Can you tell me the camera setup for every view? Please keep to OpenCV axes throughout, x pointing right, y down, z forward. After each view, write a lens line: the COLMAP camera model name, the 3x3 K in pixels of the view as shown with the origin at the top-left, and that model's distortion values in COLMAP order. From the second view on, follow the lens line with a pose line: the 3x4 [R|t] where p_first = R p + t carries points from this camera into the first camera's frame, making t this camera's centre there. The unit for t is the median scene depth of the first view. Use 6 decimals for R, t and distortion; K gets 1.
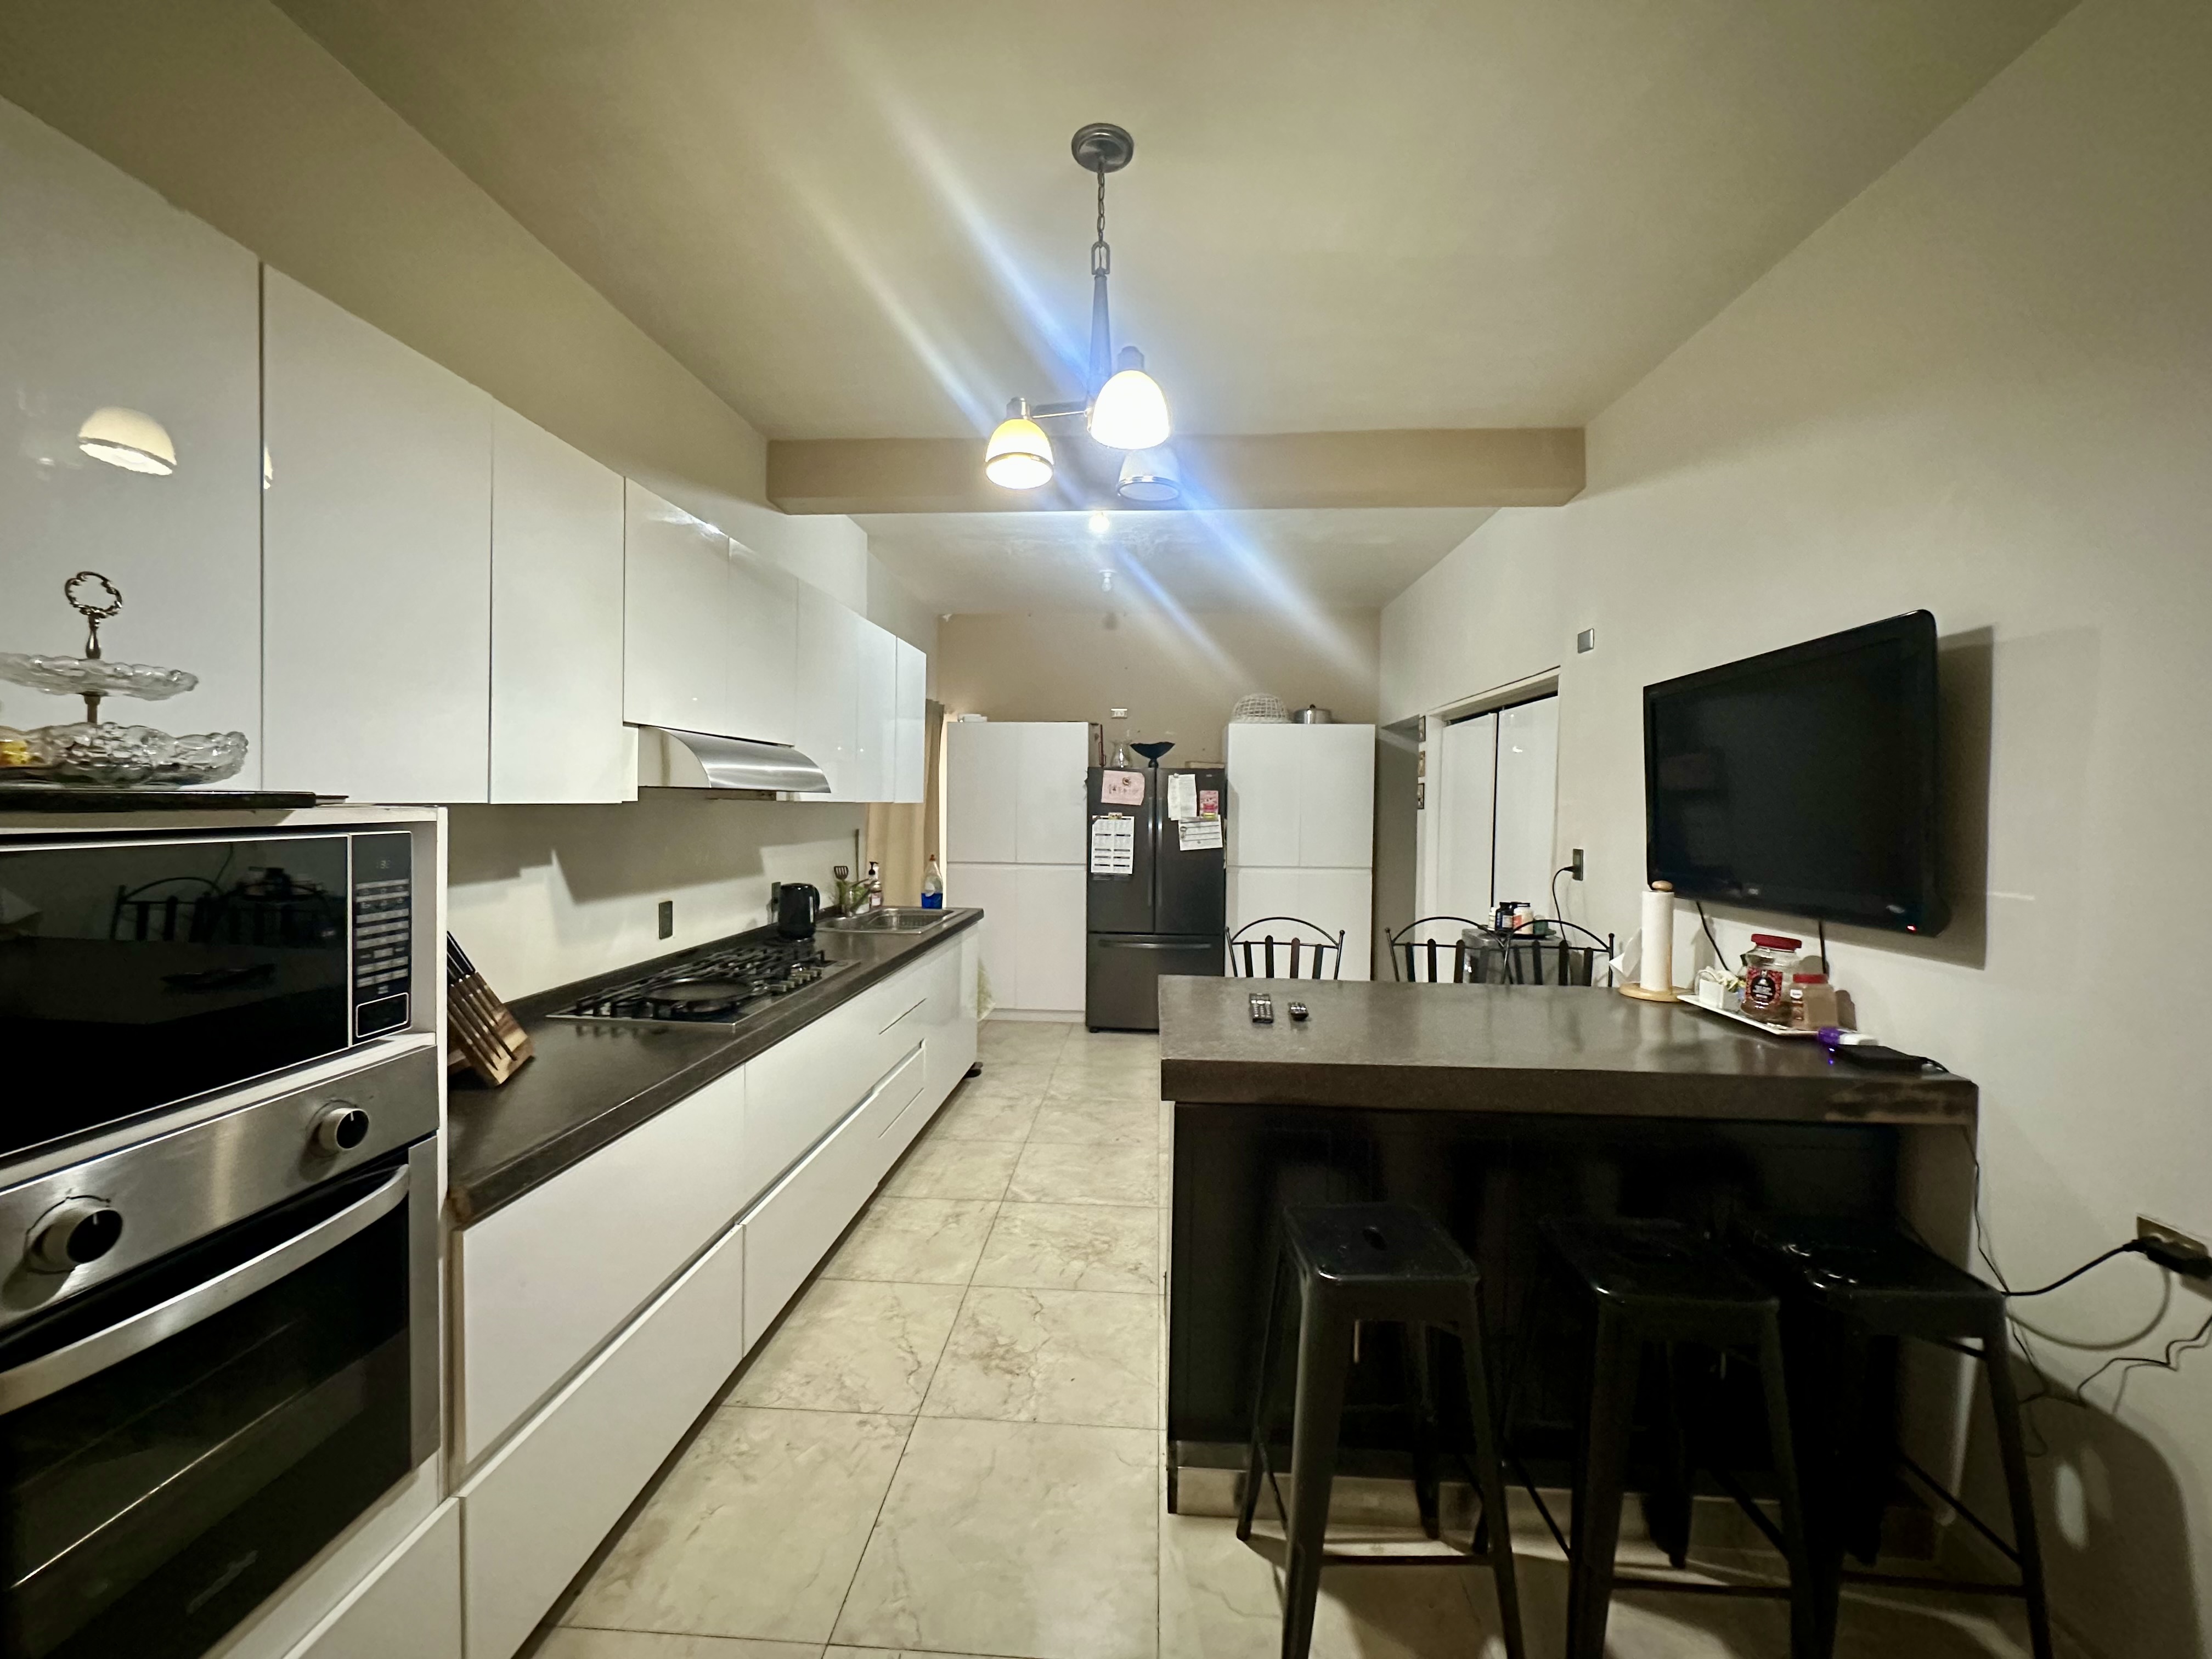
lens RADIAL K [[886.8, 0, 1099.6], [0, 886.8, 827.9], [0, 0, 1]] dist [-0.003535, 0.001802]
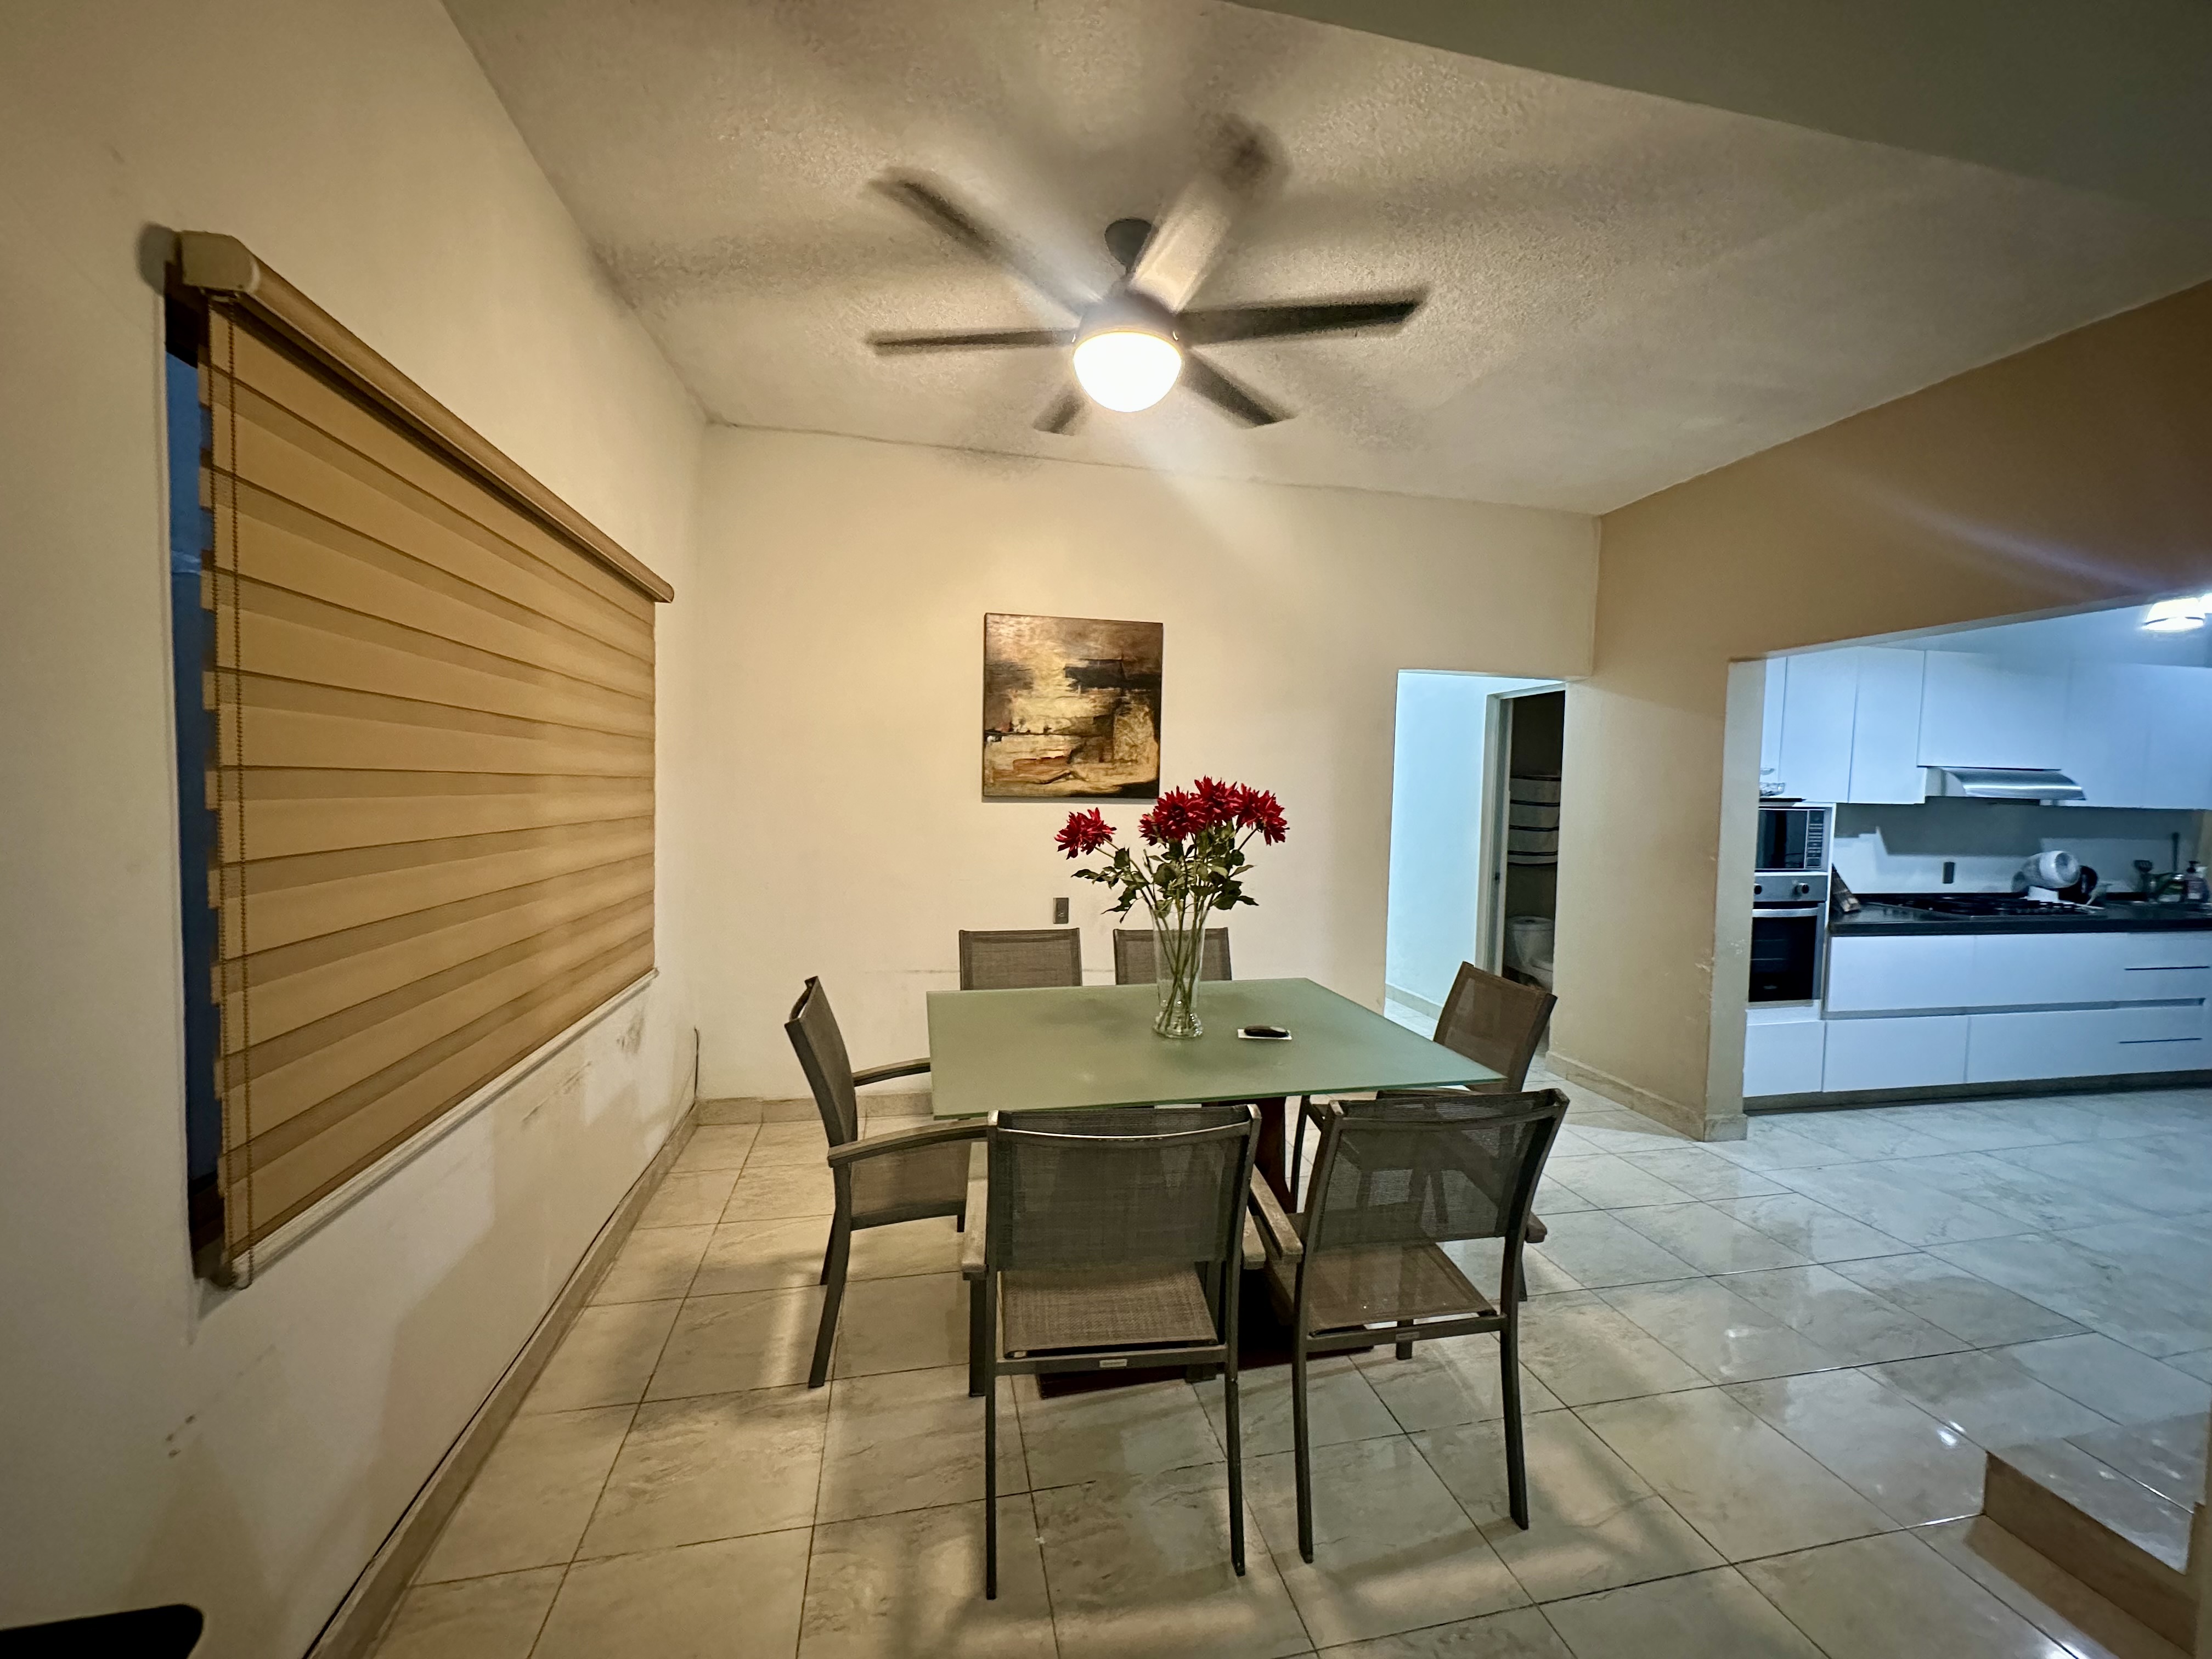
lens RADIAL K [[886.8, 0, 1111.0], [0, 886.8, 837.7], [0, 0, 1]] dist [-0.003535, 0.001802]
pose [[0.281171, 0.044770, -0.958613, 0.803015], [-0.044003, 0.998462, 0.033724, 0.054508], [0.958648, 0.032700, 0.282709, -1.212096]]
